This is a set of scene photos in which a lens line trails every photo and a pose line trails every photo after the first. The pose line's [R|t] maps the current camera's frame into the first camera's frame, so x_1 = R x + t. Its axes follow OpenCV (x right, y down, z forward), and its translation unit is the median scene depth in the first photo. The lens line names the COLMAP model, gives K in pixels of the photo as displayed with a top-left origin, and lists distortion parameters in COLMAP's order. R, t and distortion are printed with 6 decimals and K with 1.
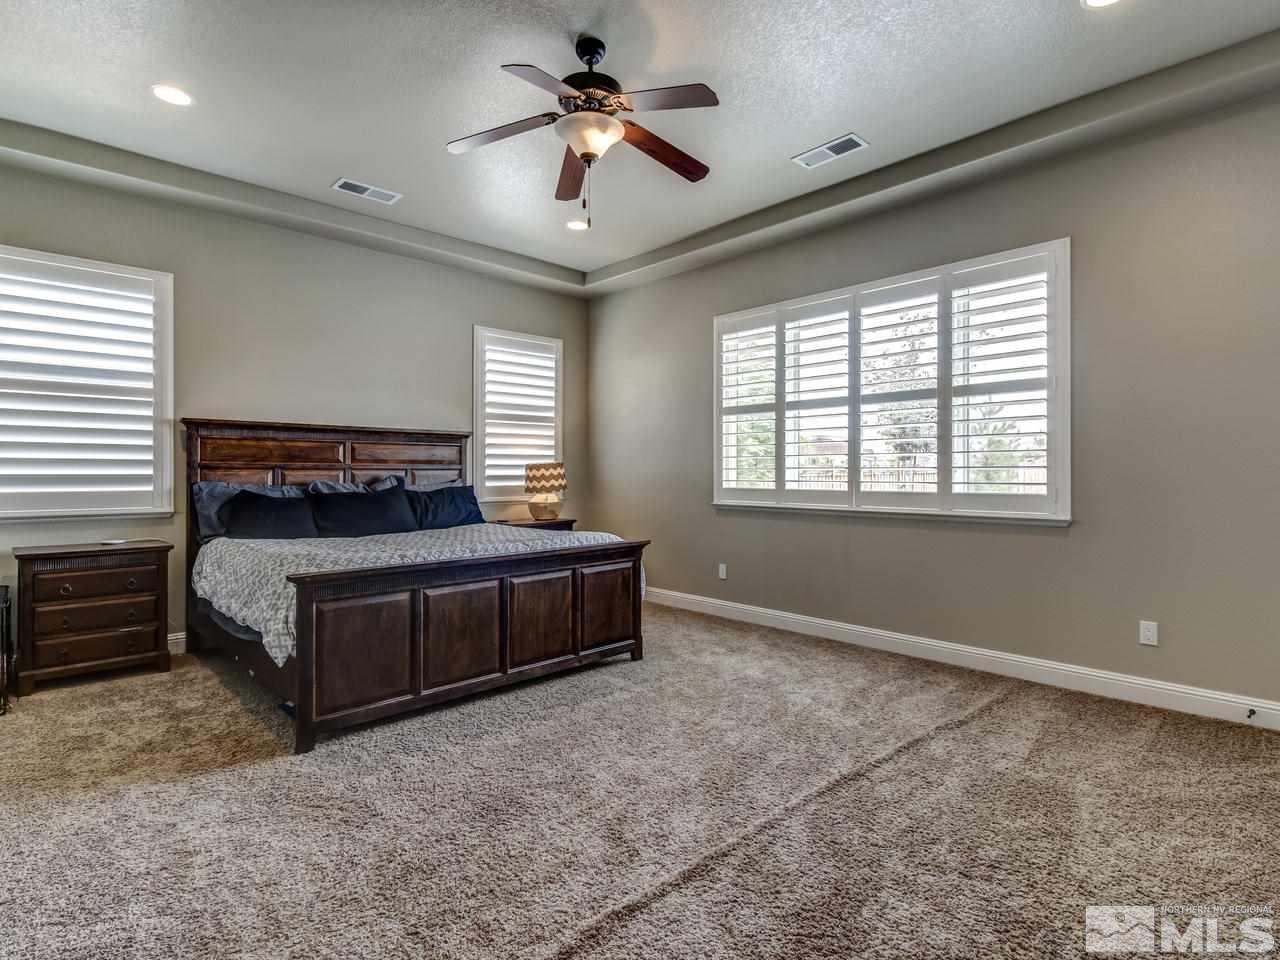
lens RADIAL K [[674.5, 0, 637.5], [0, 674.5, 475.5], [0, 0, 1]] dist [0.007577, 0.000225]
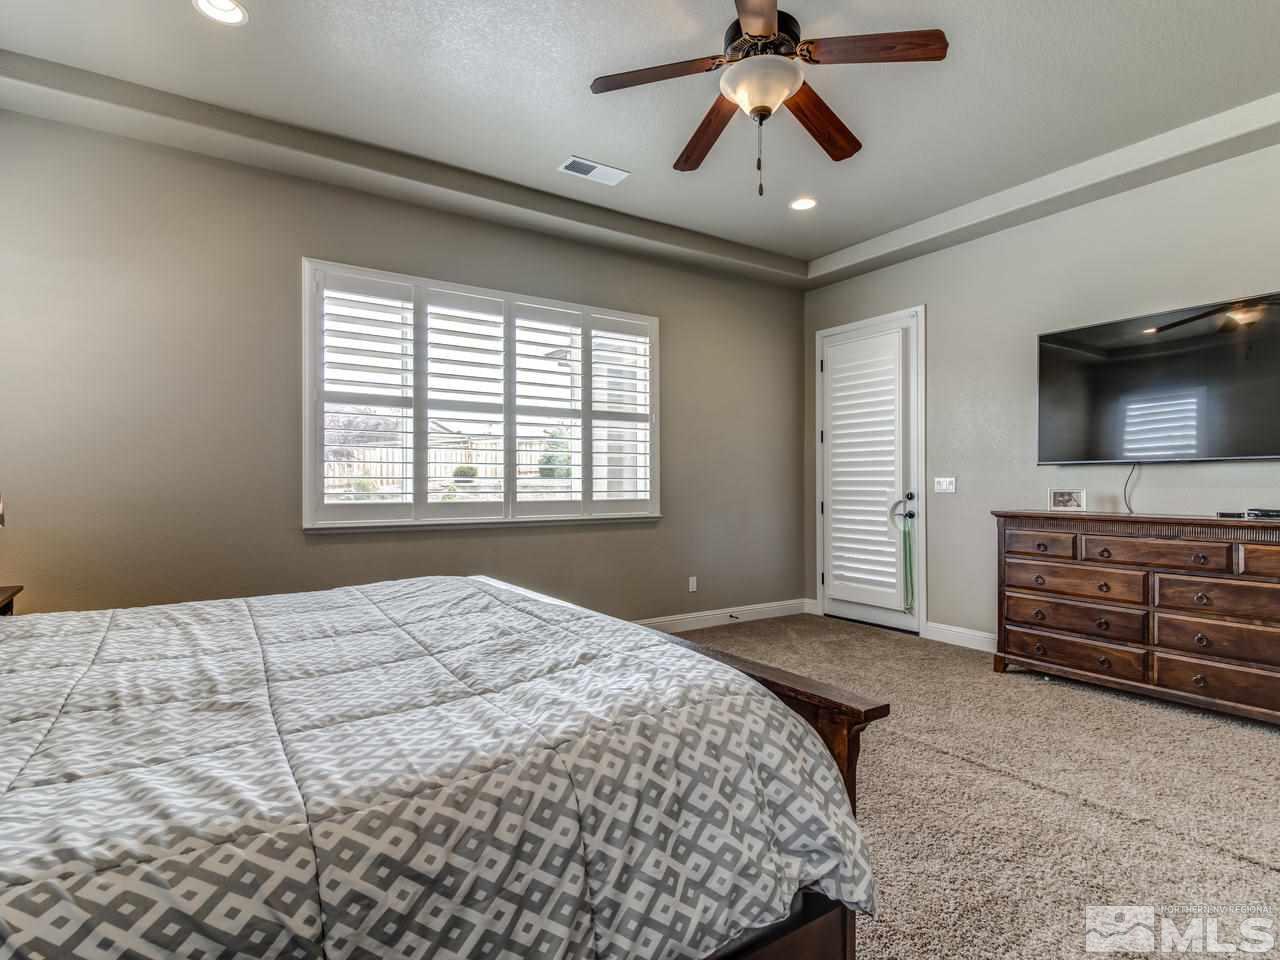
lens RADIAL K [[674.5, 0, 631.6], [0, 674.5, 481.9], [0, 0, 1]] dist [0.007577, 0.000225]
pose [[0.164759, 0.001571, 0.986333, -0.618089], [0.001323, 0.999997, -0.001814, -0.003686], [-0.986333, 0.001604, 0.164757, 0.663473]]
